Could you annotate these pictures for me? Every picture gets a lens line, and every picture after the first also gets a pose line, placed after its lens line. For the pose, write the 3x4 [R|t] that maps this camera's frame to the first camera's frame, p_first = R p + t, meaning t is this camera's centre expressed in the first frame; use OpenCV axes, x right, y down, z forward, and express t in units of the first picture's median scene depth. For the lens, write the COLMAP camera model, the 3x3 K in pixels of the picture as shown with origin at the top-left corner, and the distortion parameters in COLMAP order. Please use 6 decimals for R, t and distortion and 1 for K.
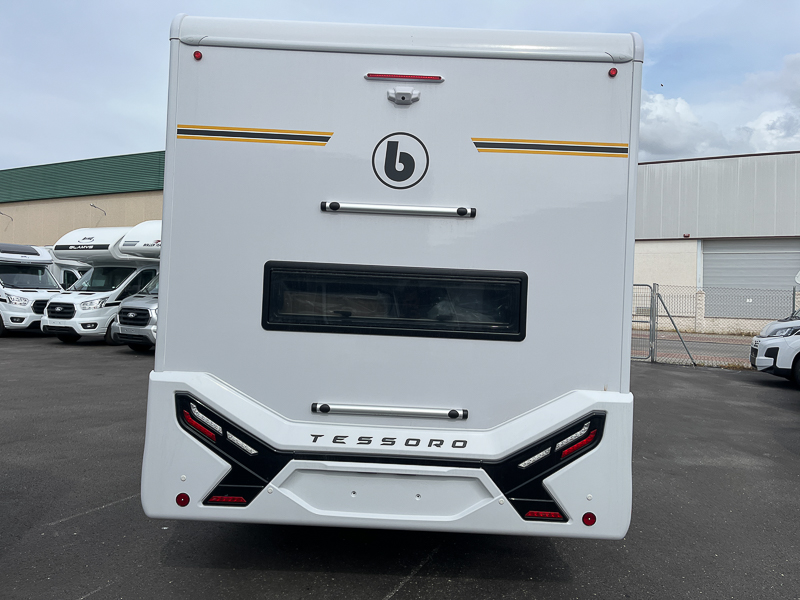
lens RADIAL K [[605.0, 0, 400.0], [0, 605.0, 300.0], [0, 0, 1]] dist [0.076897, -0.117209]
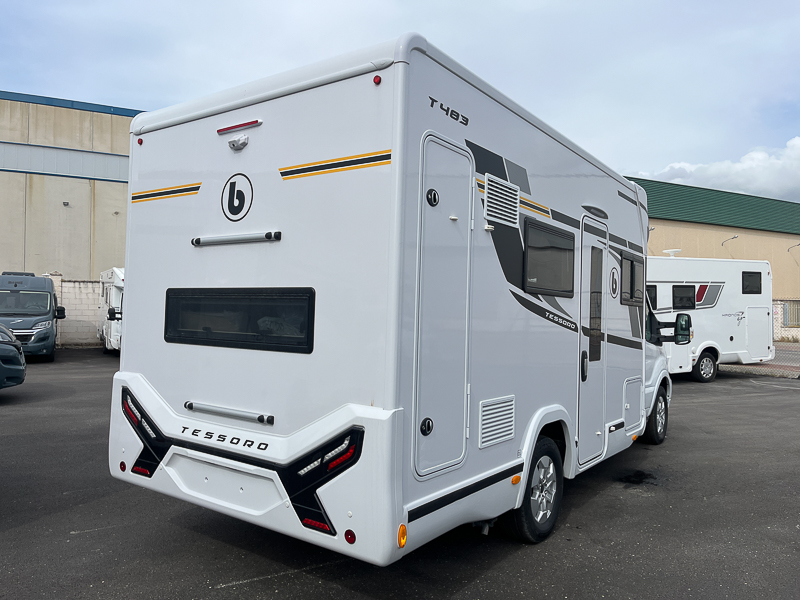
lens RADIAL K [[605.0, 0, 400.0], [0, 605.0, 300.0], [0, 0, 1]] dist [0.076897, -0.117209]
pose [[0.811496, -0.035921, -0.583252, 0.947375], [0.013373, 0.998989, -0.042919, 0.022657], [0.584204, 0.027029, 0.811156, 0.241817]]
